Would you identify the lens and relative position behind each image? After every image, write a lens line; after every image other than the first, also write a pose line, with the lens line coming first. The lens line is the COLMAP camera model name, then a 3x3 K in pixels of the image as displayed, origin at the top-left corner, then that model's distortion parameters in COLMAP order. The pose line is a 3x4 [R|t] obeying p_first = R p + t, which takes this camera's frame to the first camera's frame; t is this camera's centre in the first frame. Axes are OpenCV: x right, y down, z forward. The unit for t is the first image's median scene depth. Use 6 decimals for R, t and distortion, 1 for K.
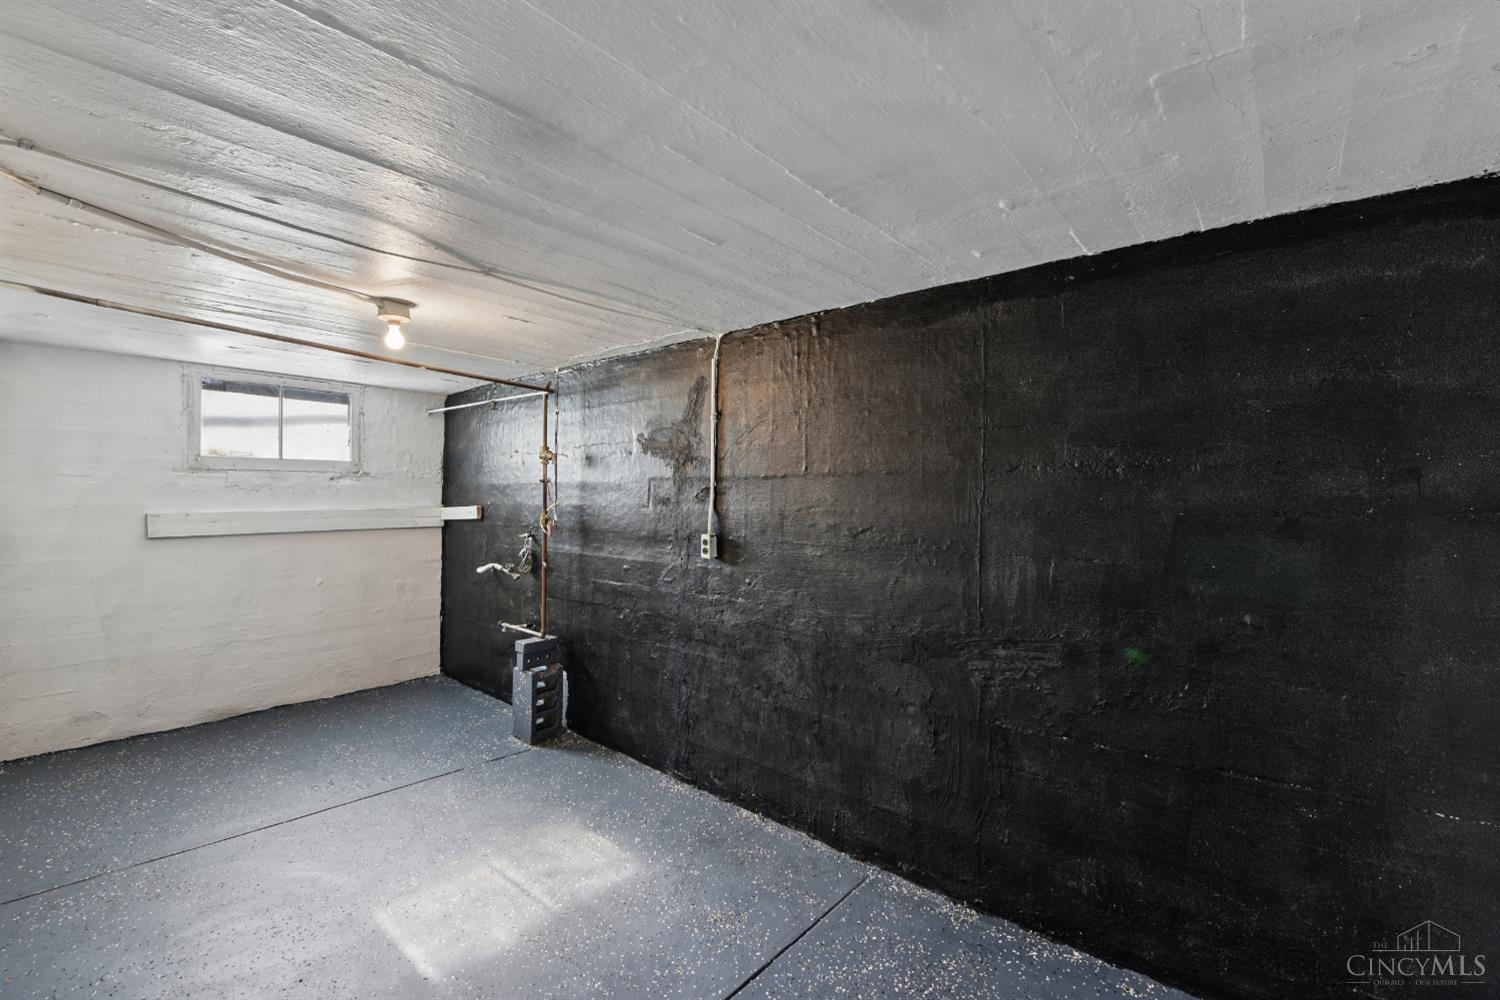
lens RADIAL K [[606.0, 0, 762.7], [0, 606.0, 496.2], [0, 0, 1]] dist [-0.017713, -0.000446]
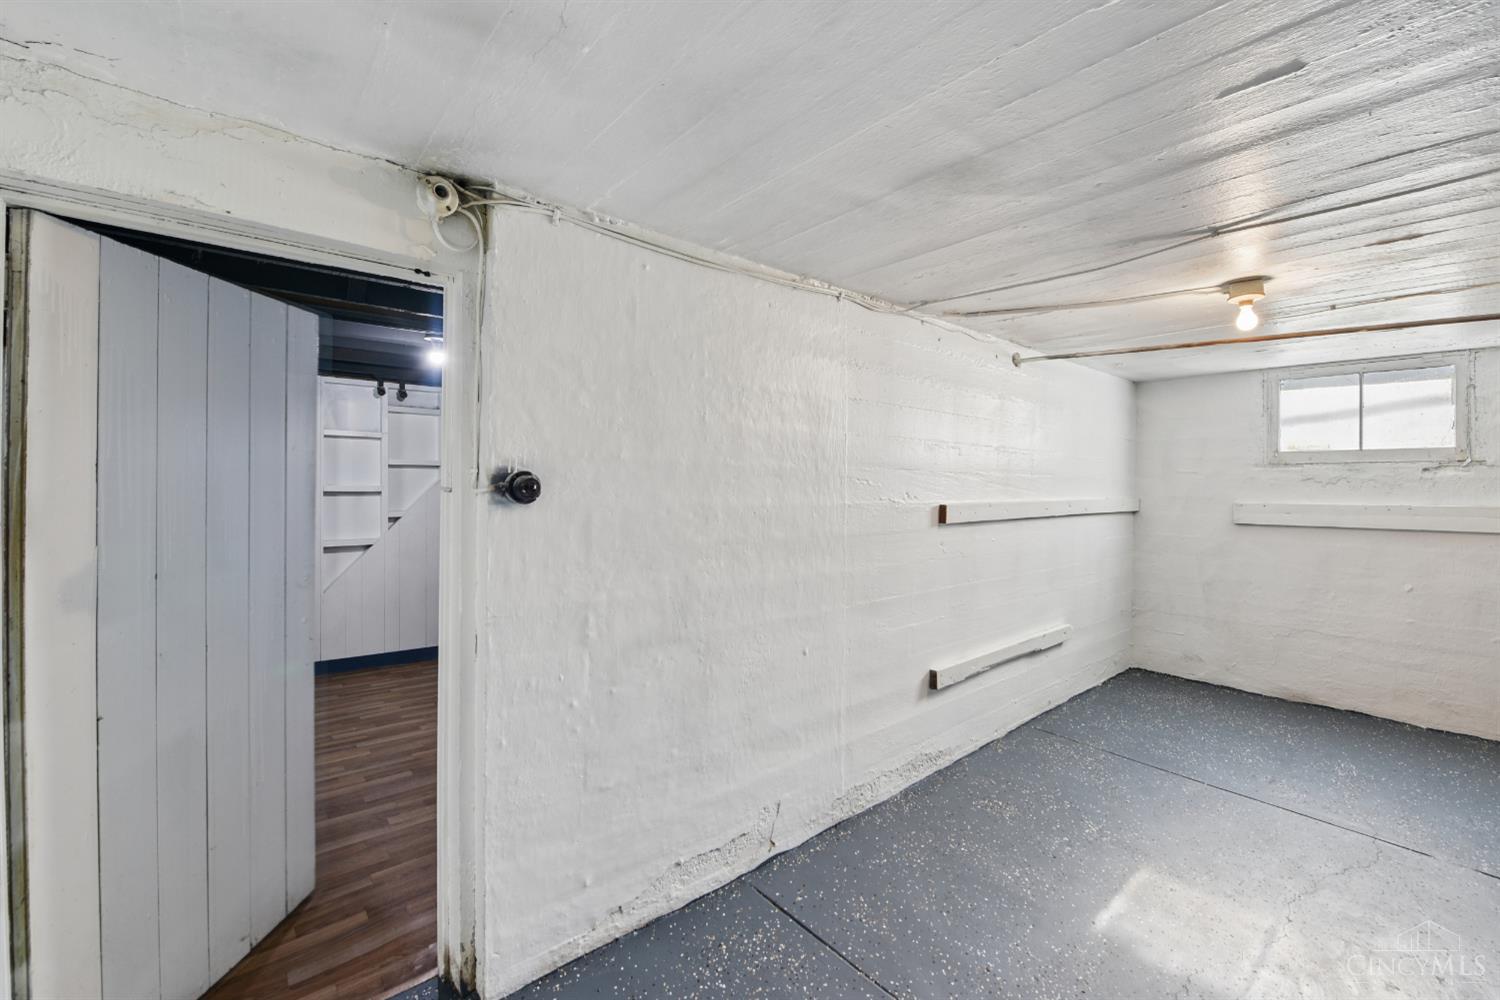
lens RADIAL K [[605.6, 0, 789.7], [0, 605.6, 493.2], [0, 0, 1]] dist [-0.020065, -0.000038]
pose [[-0.109177, 0.007981, -0.993990, 0.240110], [-0.009385, 0.999915, 0.009059, 0.006138], [0.993978, 0.010318, -0.109093, 0.229598]]
